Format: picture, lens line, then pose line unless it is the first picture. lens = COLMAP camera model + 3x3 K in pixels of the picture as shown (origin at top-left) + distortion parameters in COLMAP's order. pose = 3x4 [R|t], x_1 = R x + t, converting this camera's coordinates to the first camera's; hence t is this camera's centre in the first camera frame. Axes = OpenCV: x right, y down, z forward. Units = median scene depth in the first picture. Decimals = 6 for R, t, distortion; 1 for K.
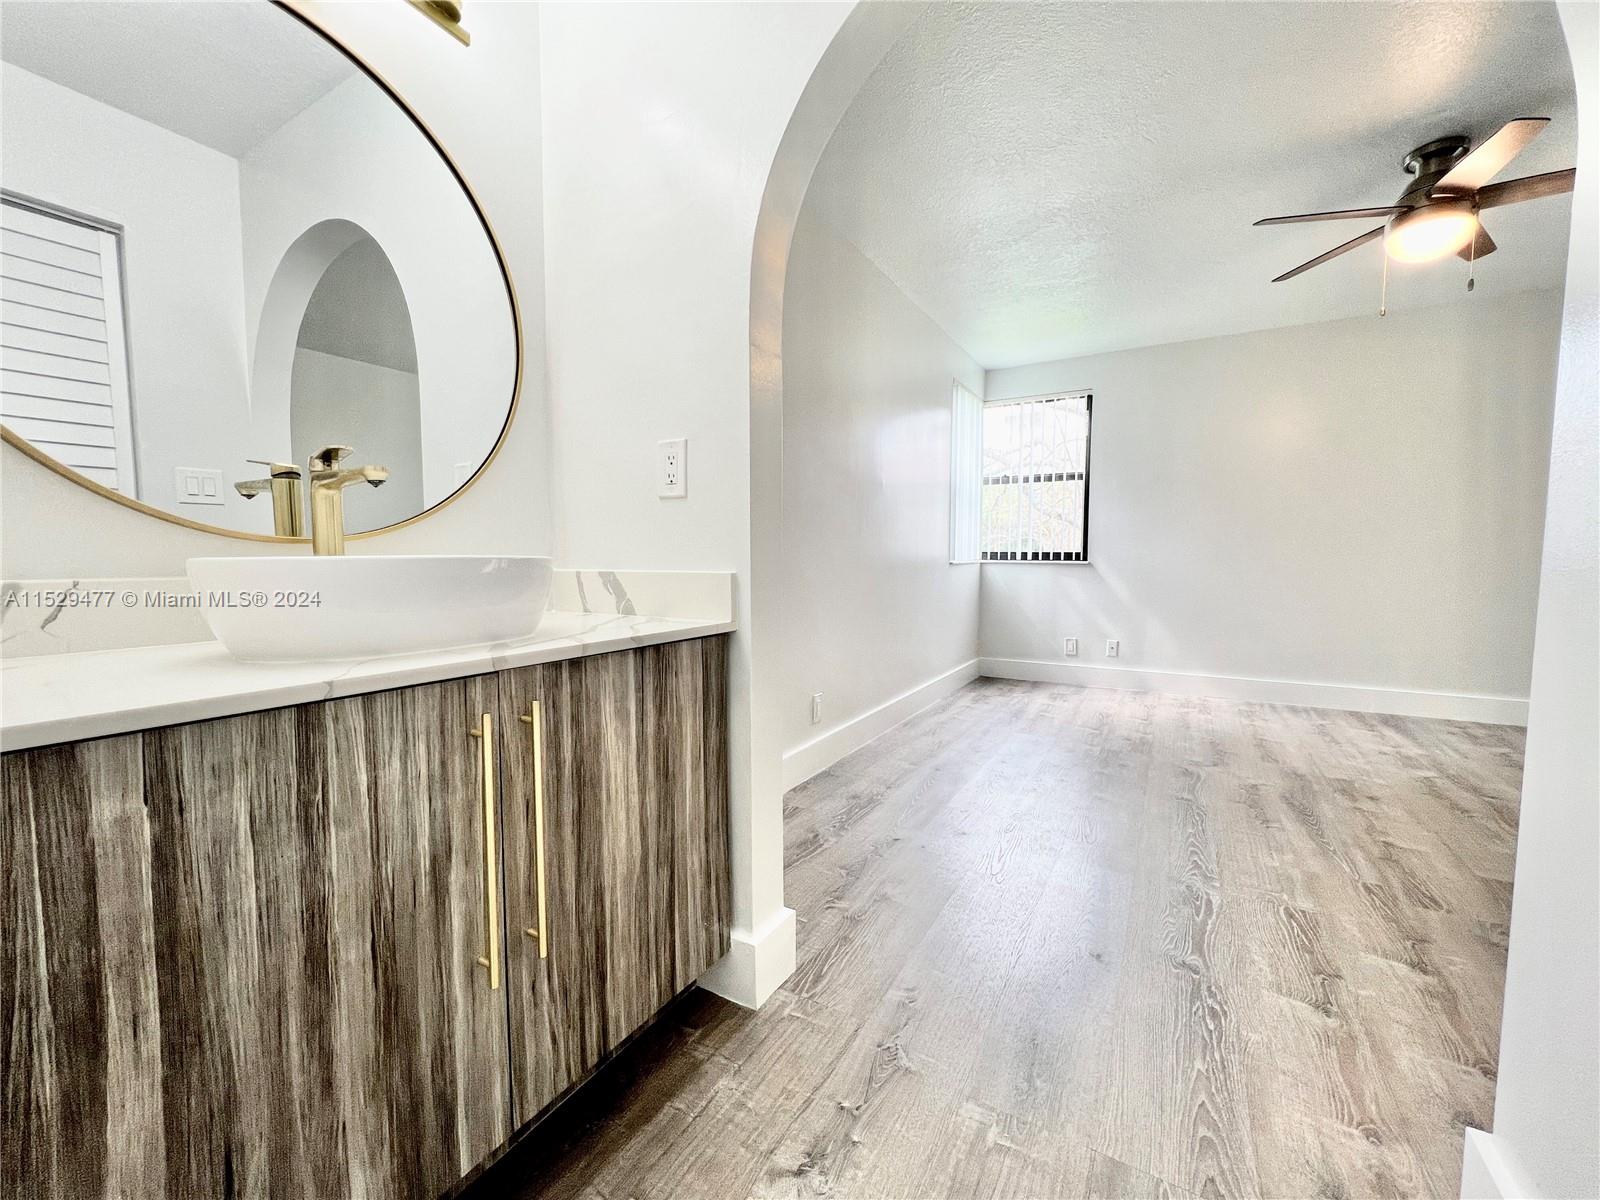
lens RADIAL K [[636.9, 0, 800.0], [0, 636.9, 600.0], [0, 0, 1]] dist [0.001380, -0.000498]
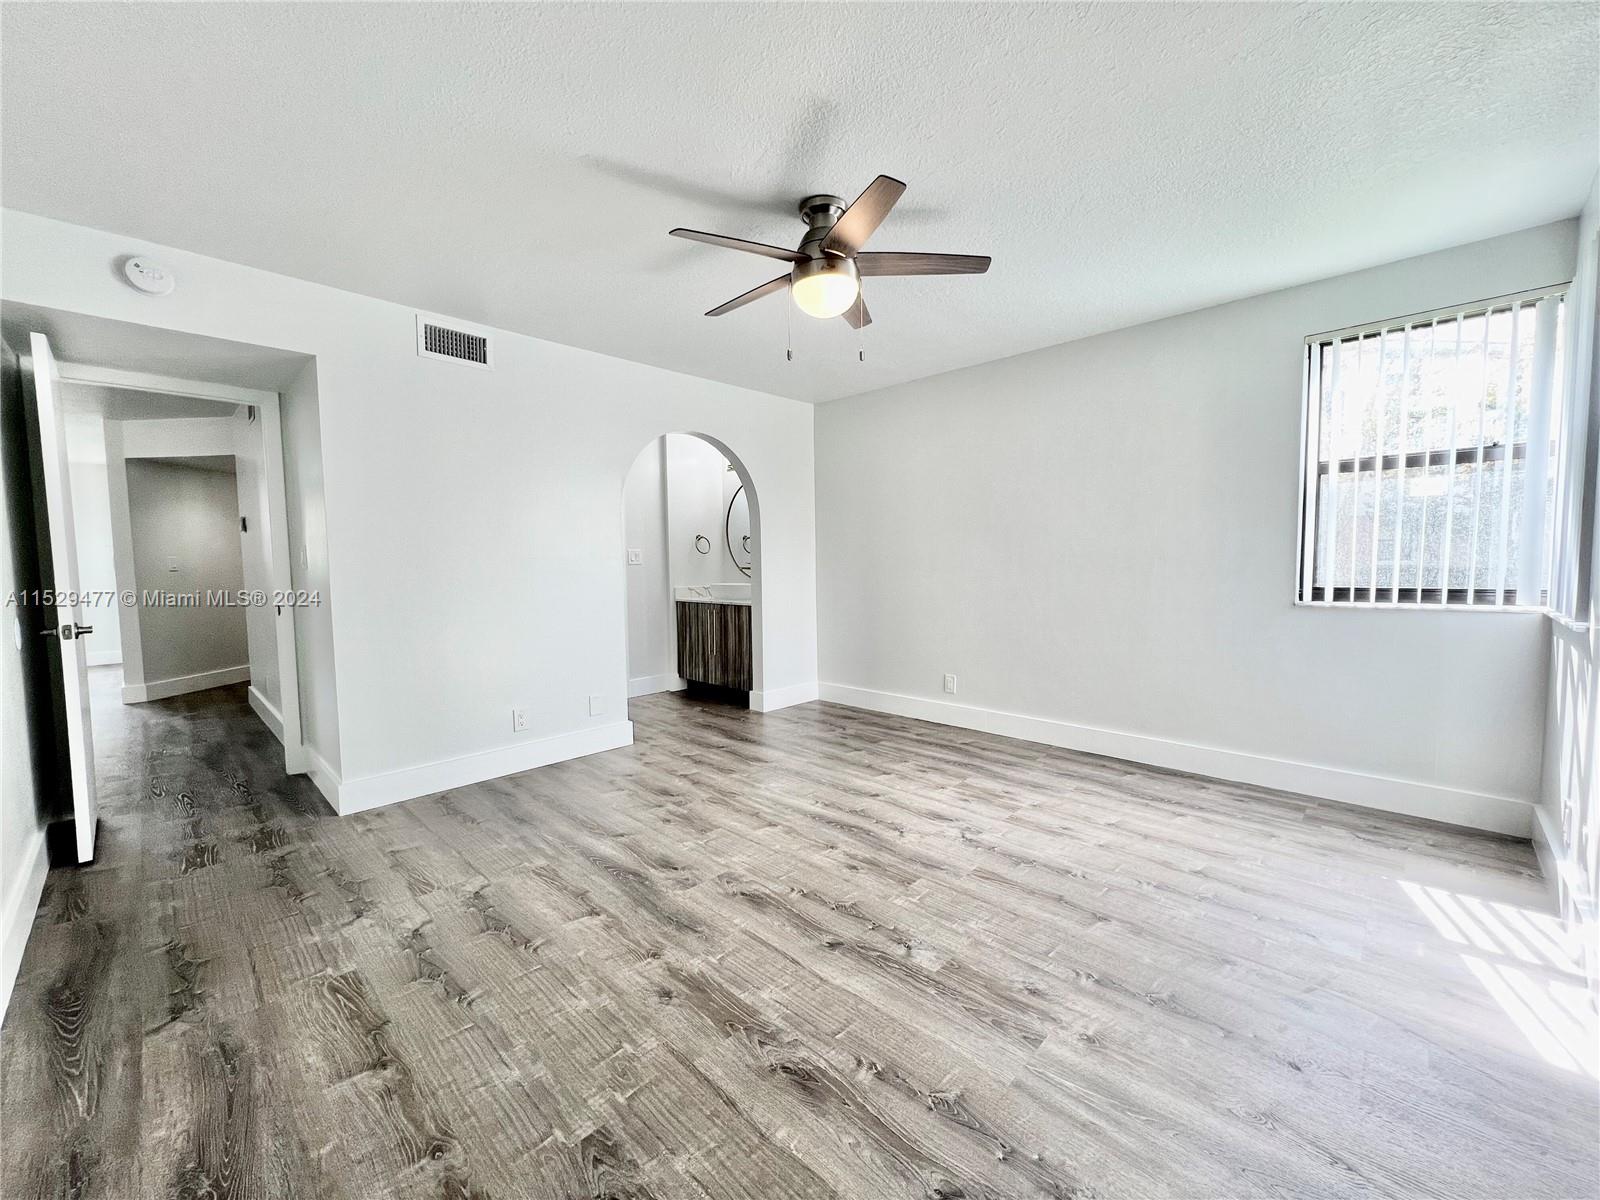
lens RADIAL K [[636.9, 0, 800.0], [0, 636.9, 600.0], [0, 0, 1]] dist [0.001380, -0.000498]
pose [[-0.243144, 0.058309, -0.968236, 1.739431], [-0.052580, 0.995932, 0.073181, -0.138238], [0.968564, 0.068704, -0.239089, 1.086346]]
